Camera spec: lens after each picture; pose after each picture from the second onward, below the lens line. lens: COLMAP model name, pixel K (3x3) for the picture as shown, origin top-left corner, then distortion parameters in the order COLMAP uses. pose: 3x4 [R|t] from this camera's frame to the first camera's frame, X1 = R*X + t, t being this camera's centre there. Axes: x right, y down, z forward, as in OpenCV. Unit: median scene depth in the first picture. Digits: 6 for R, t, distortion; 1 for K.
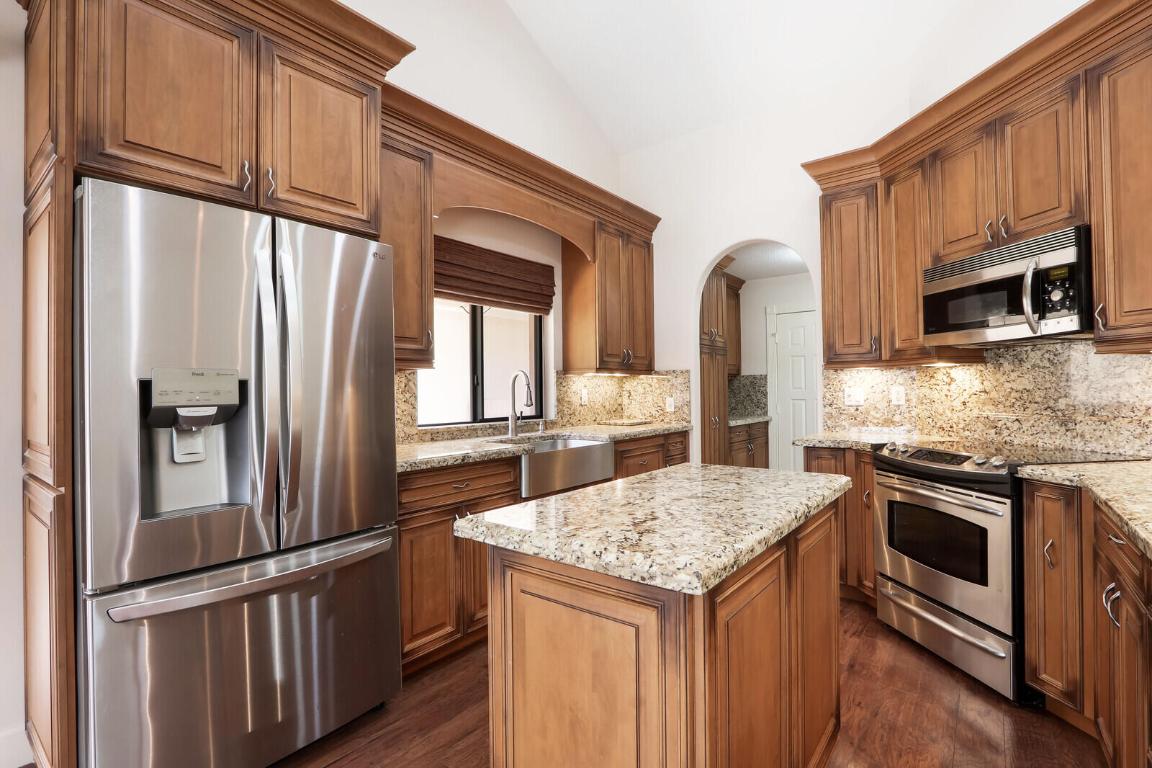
lens RADIAL K [[534.4, 0, 573.7], [0, 534.4, 384.3], [0, 0, 1]] dist [-0.021490, 0.003091]
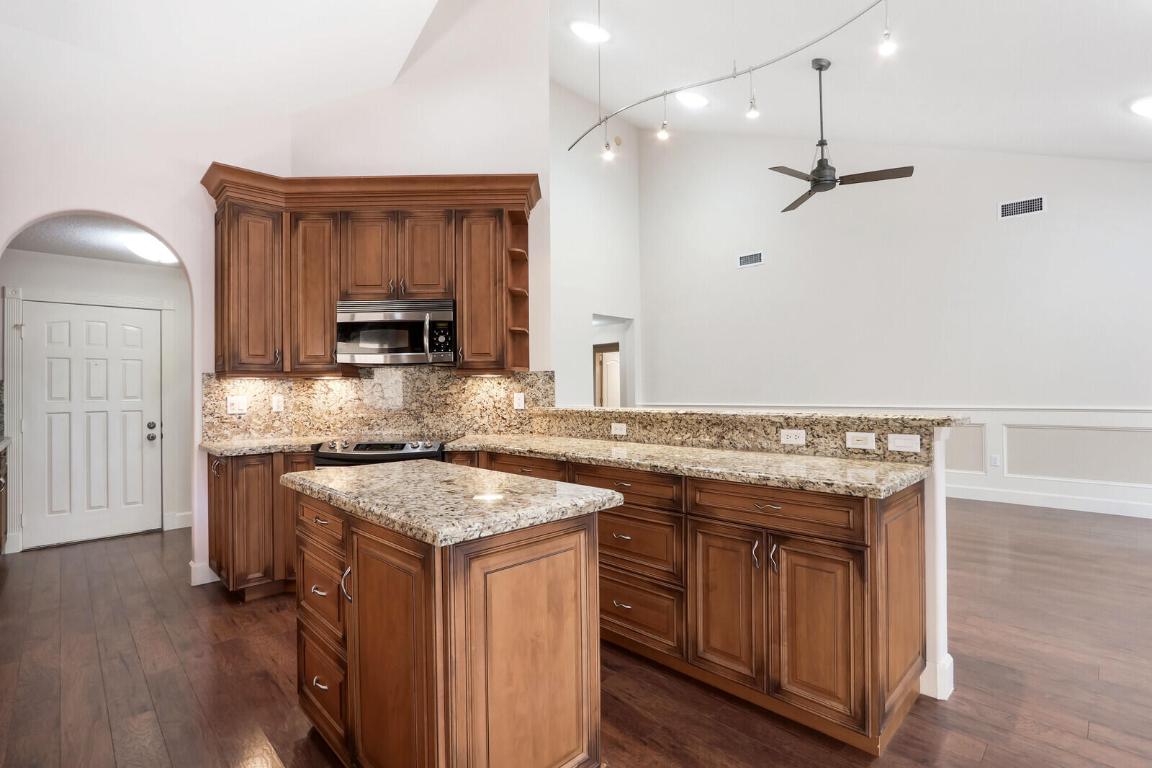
lens RADIAL K [[534.4, 0, 567.8], [0, 534.4, 385.6], [0, 0, 1]] dist [-0.021490, 0.003091]
pose [[0.139440, 0.020952, 0.990009, -0.497010], [-0.000596, 0.999778, -0.021075, 0.008226], [-0.990230, 0.002348, 0.139421, 0.284465]]
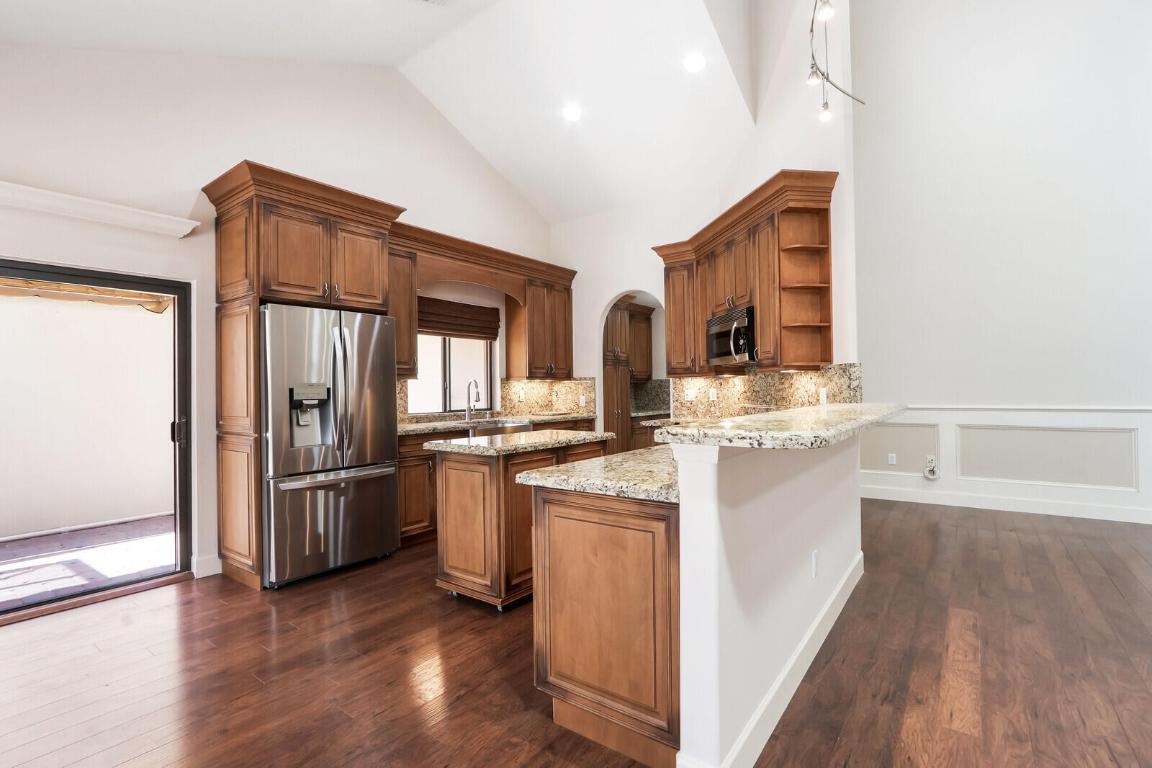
lens RADIAL K [[534.4, 0, 572.0], [0, 534.4, 382.7], [0, 0, 1]] dist [-0.021490, 0.003091]
pose [[0.999859, -0.002236, 0.016637, 0.198911], [0.002280, 0.999994, -0.002626, -0.012626], [-0.016631, 0.002663, 0.999858, -0.698864]]
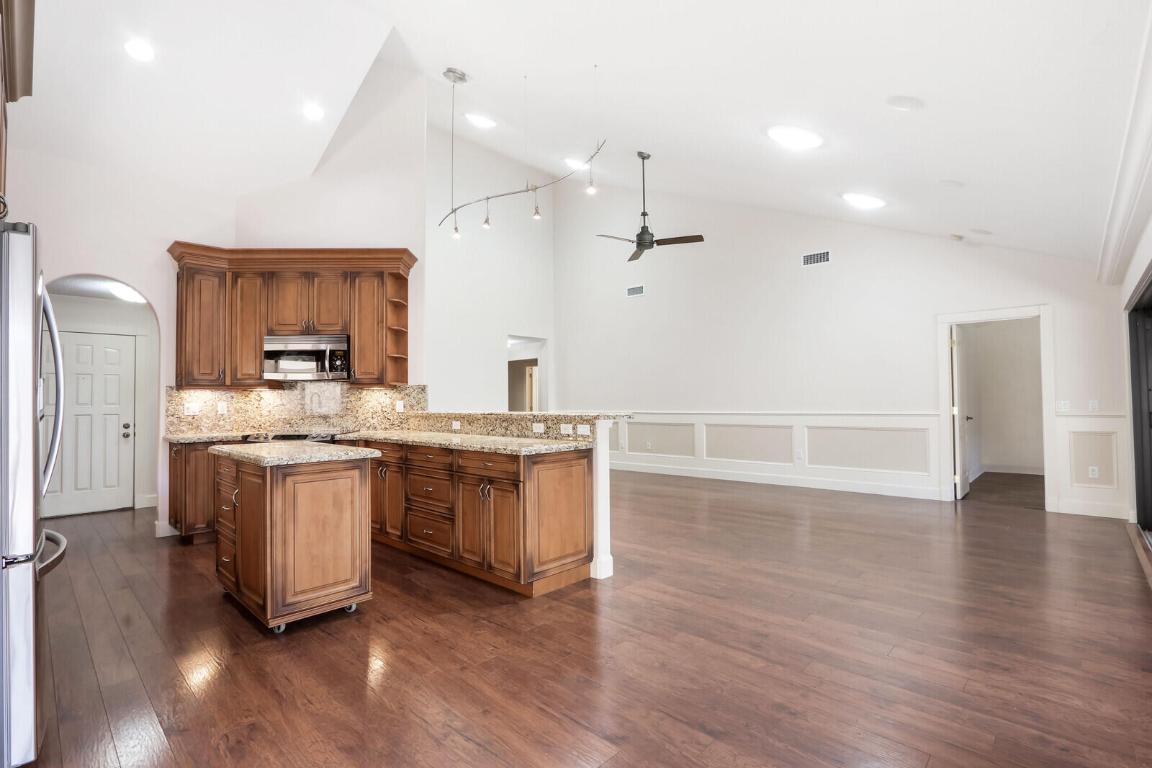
lens RADIAL K [[534.4, 0, 568.4], [0, 534.4, 385.3], [0, 0, 1]] dist [-0.021490, 0.003091]
pose [[0.102267, 0.039777, 0.993961, -0.983901], [-0.001705, 0.999206, -0.039812, 0.017902], [-0.994756, 0.002377, 0.102254, -0.190403]]
